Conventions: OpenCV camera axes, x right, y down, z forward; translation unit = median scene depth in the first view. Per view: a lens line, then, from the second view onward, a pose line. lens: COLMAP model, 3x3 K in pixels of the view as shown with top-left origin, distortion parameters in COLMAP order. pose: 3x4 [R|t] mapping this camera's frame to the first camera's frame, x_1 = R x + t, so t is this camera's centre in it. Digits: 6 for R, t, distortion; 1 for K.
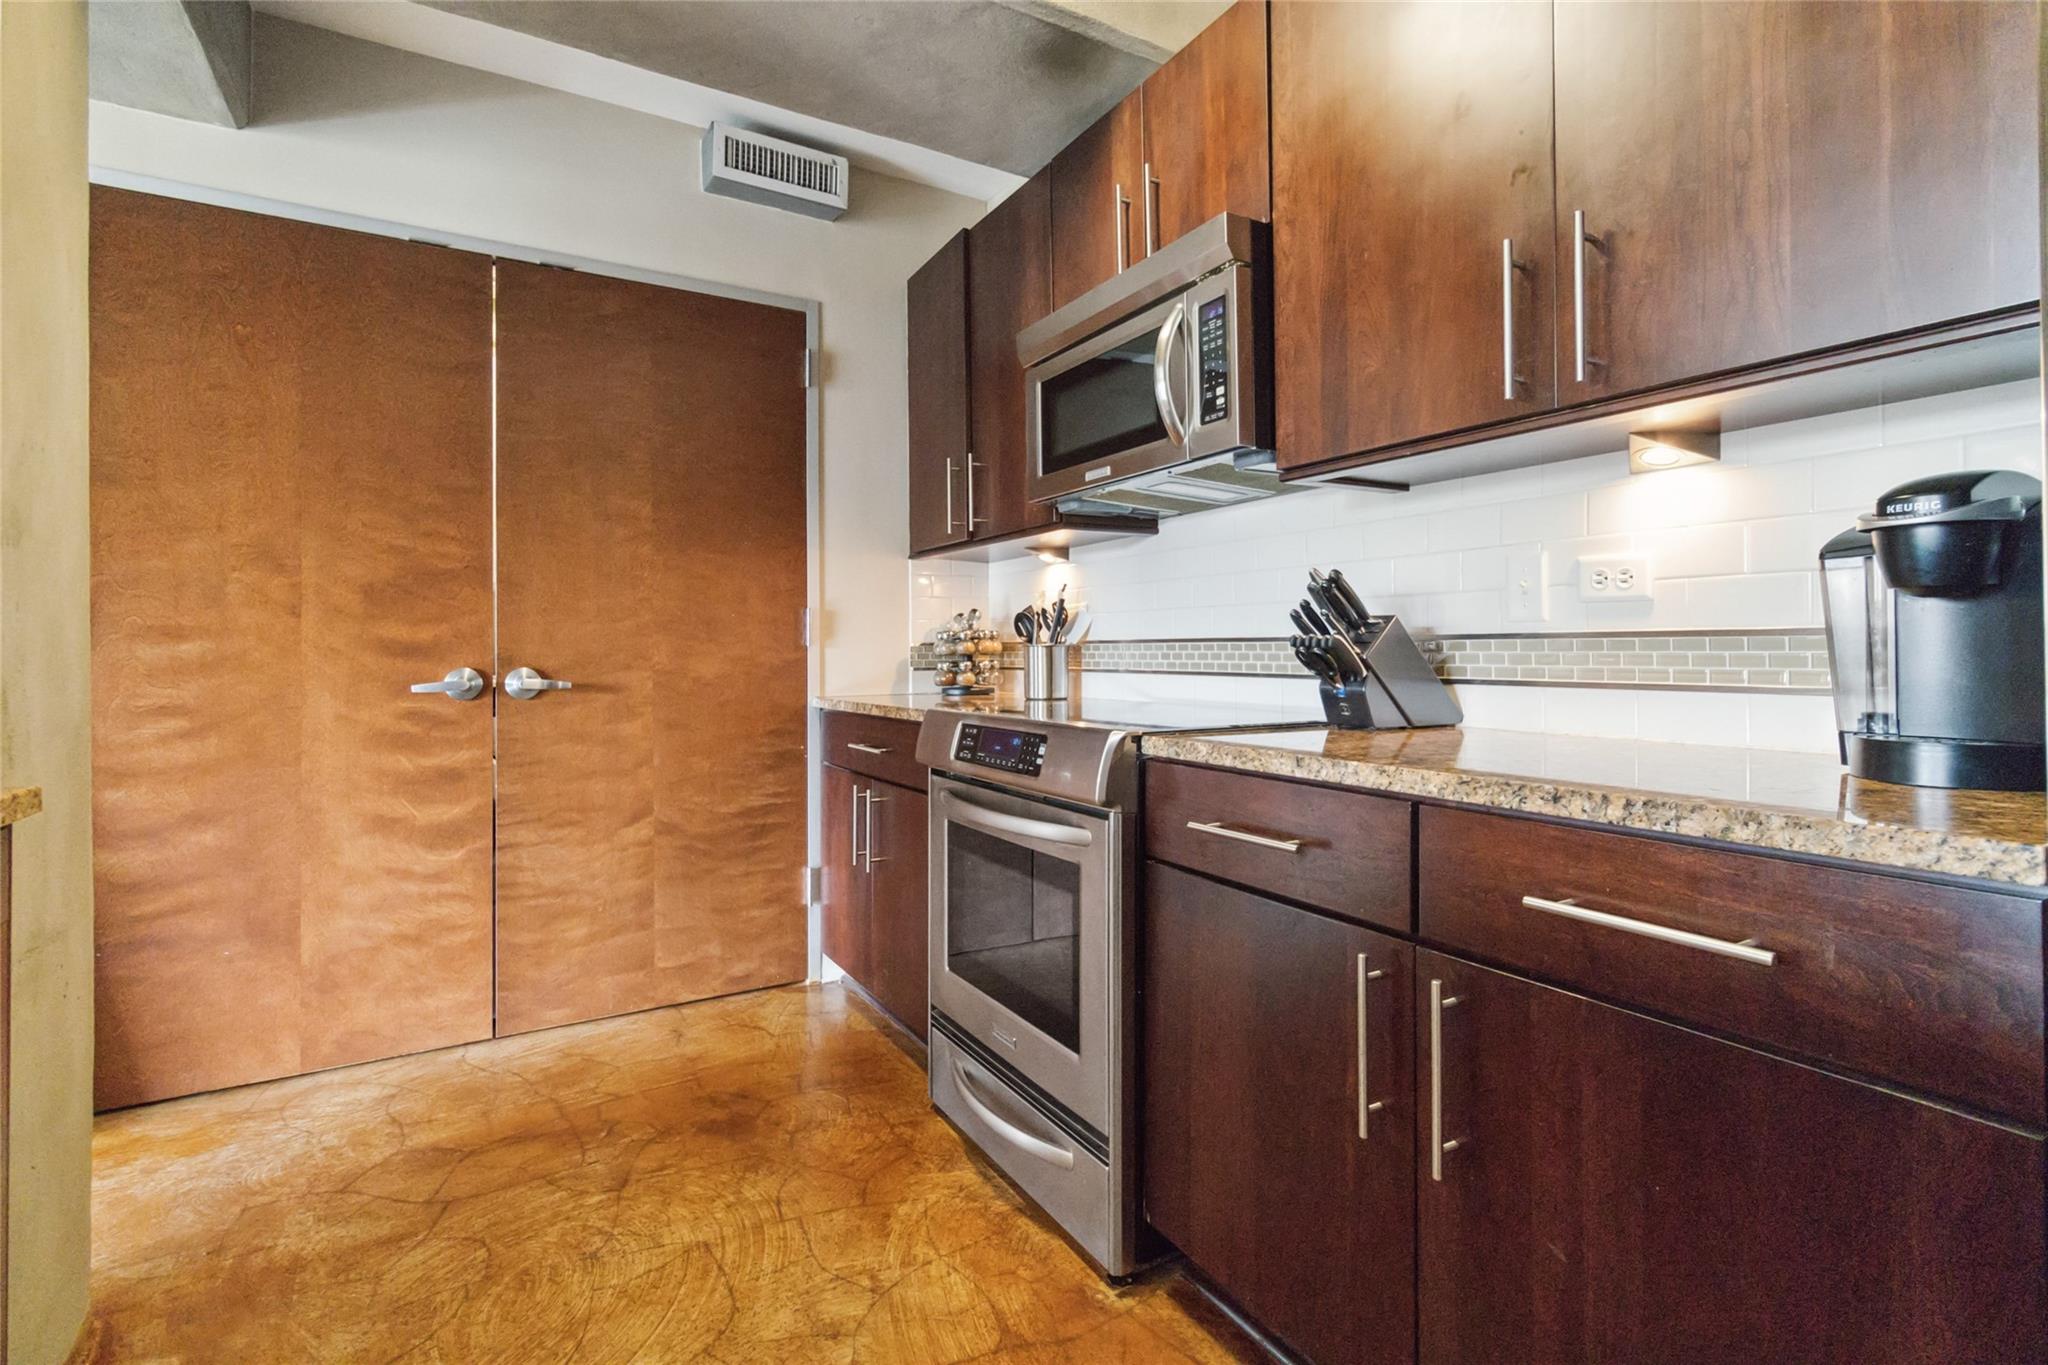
lens RADIAL K [[970.6, 0, 1047.1], [0, 970.6, 640.1], [0, 0, 1]] dist [0.000168, 0.000769]
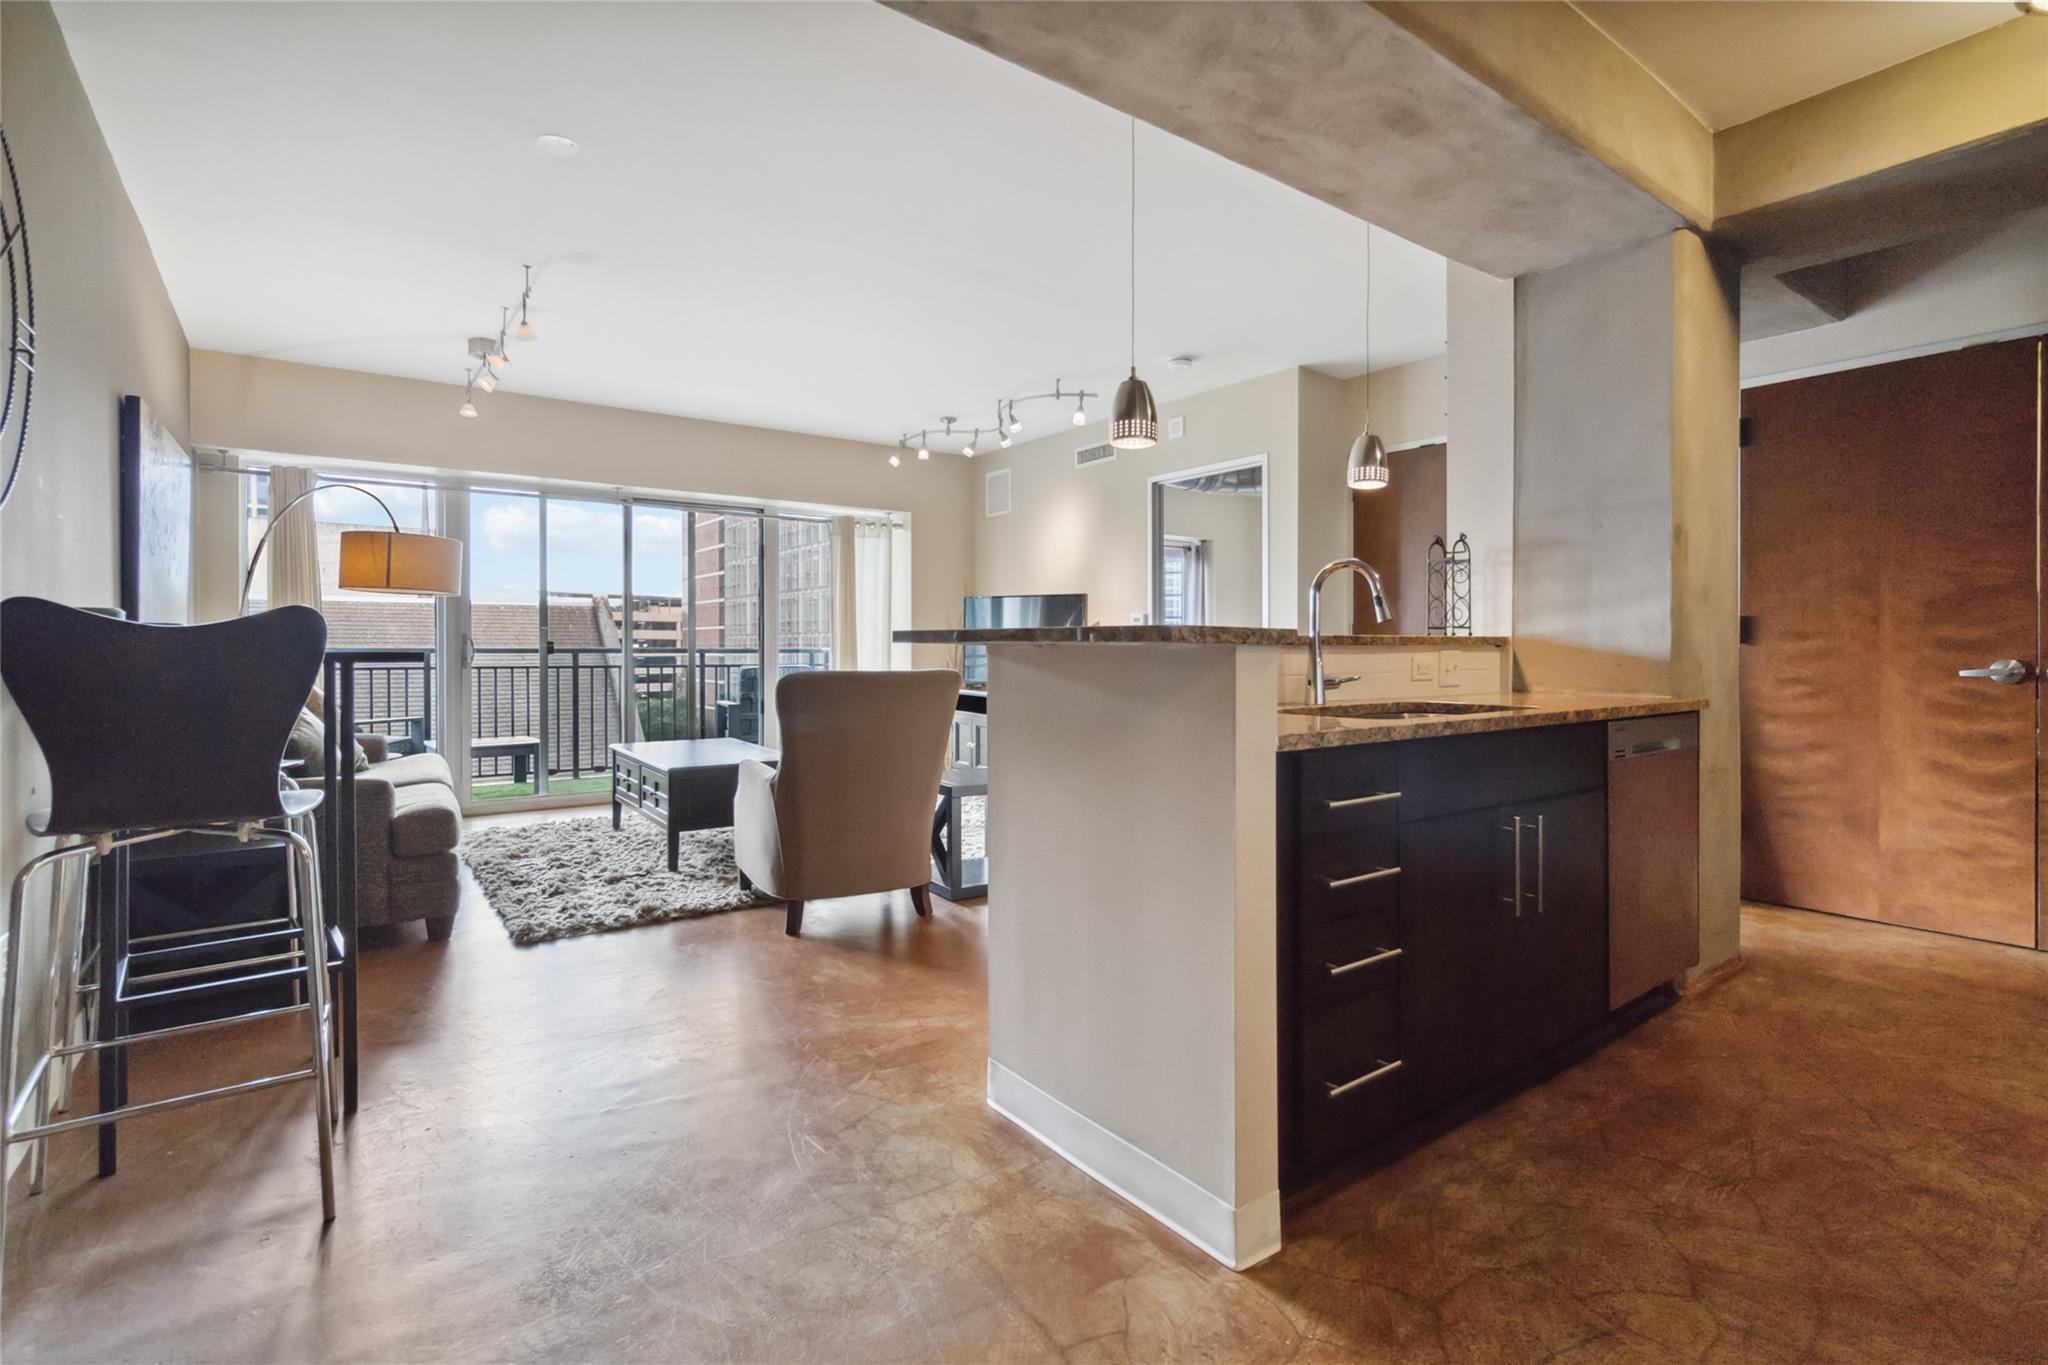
lens RADIAL K [[960.2, 0, 1035.8], [0, 960.2, 649.1], [0, 0, 1]] dist [0.002599, 0.001268]
pose [[0.098421, 0.008499, -0.995109, 0.584194], [0.008446, 0.999920, 0.009376, -0.009092], [0.995109, -0.009328, 0.098342, -0.452185]]
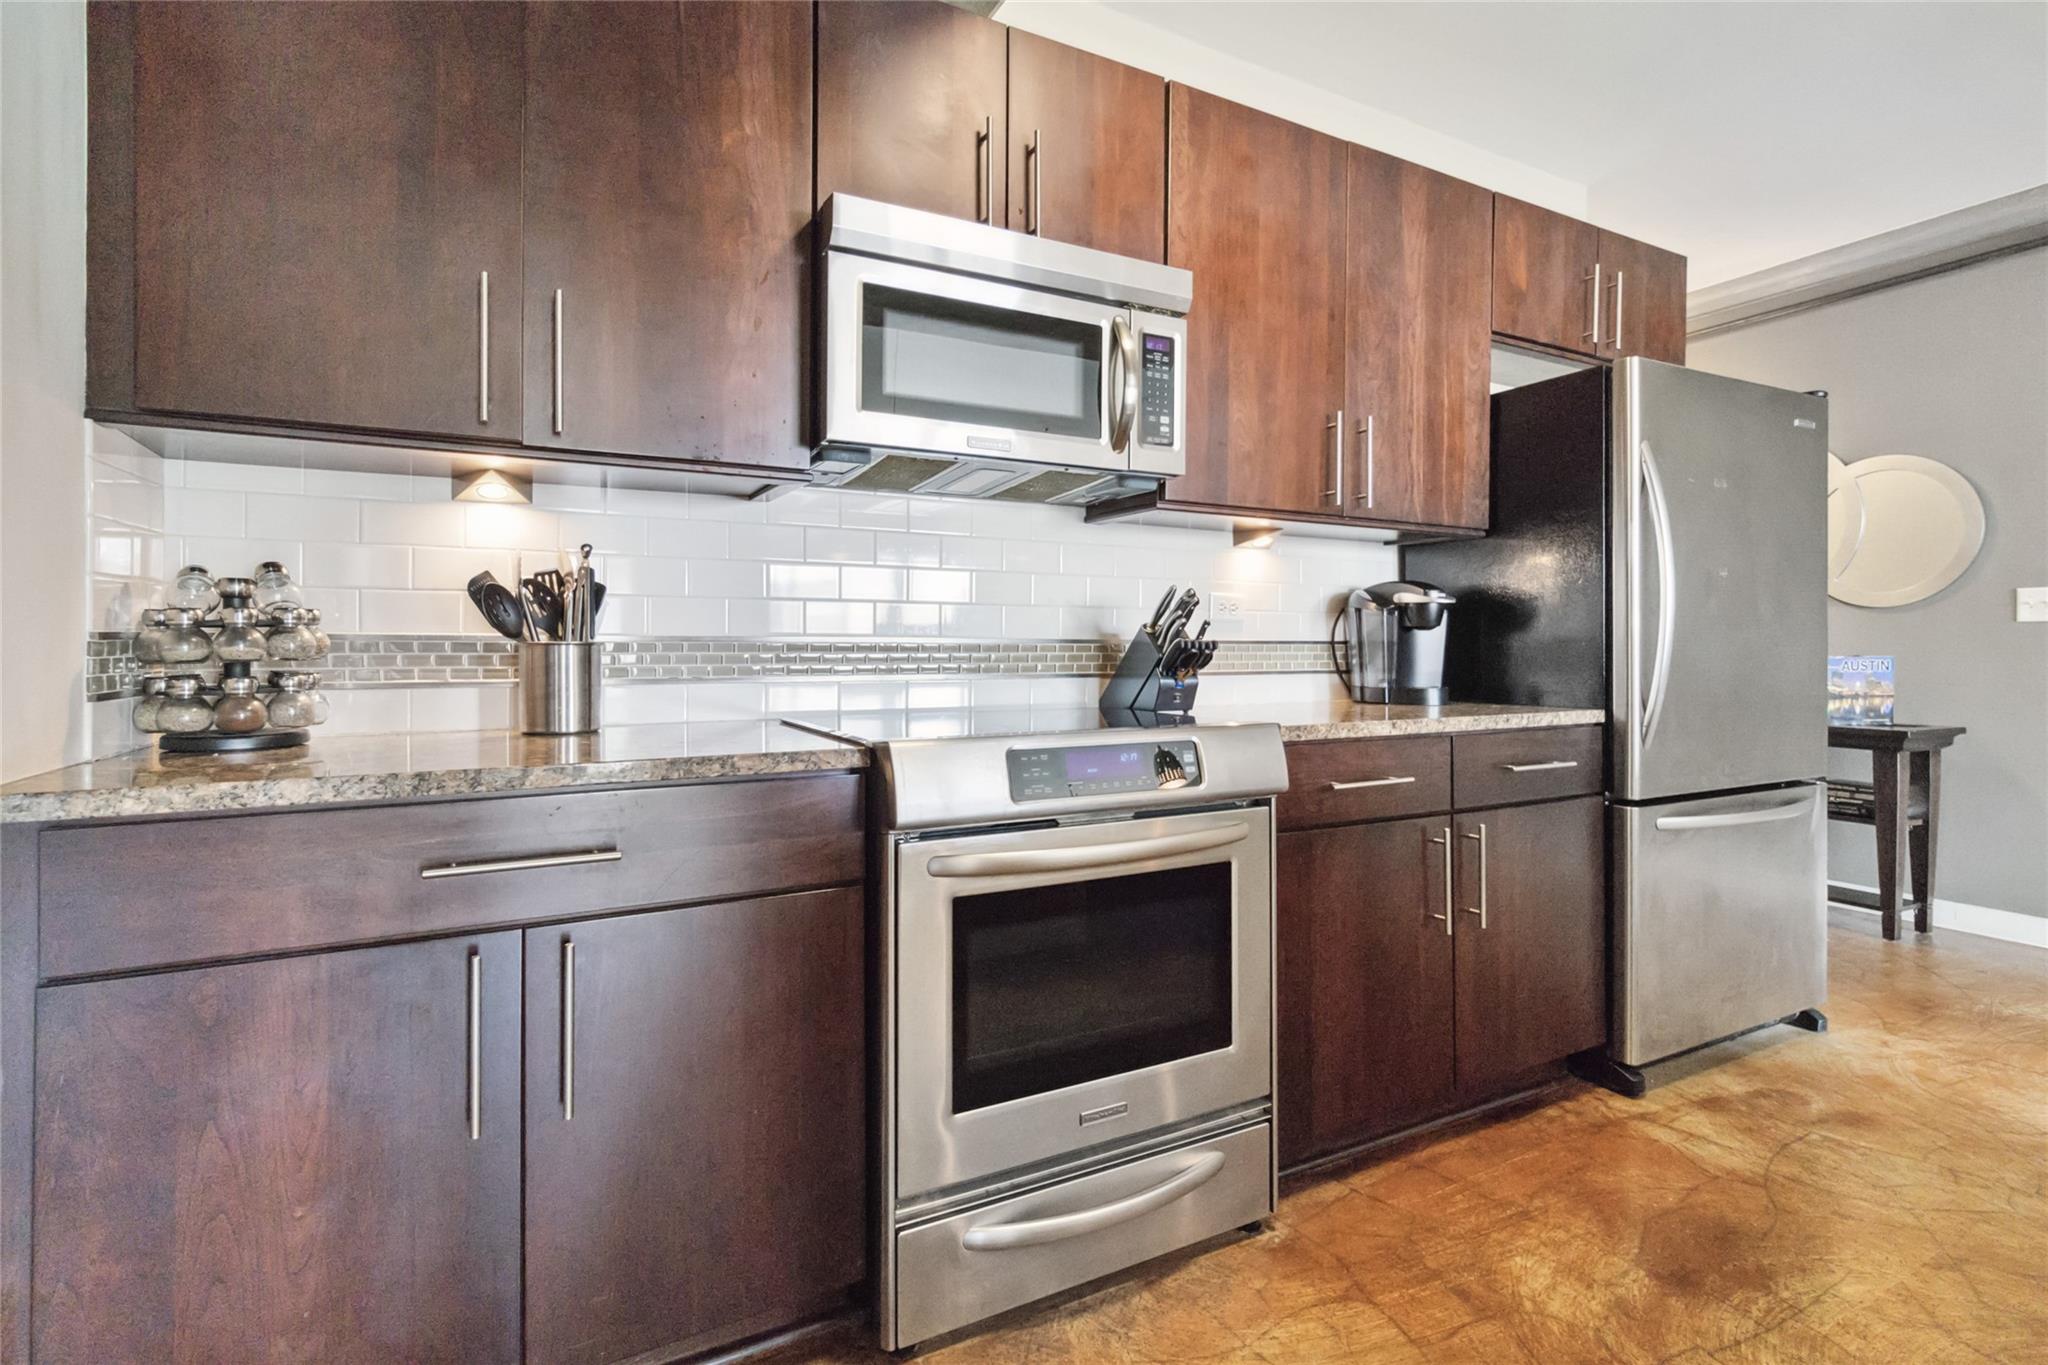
lens RADIAL K [[967.2, 0, 1029.2], [0, 967.2, 648.0], [0, 0, 1]] dist [0.000482, 0.000868]
pose [[0.053181, 0.005839, 0.998568, -0.656874], [-0.009439, 0.999941, -0.005344, 0.009550], [-0.998540, -0.009141, 0.053233, 0.762131]]
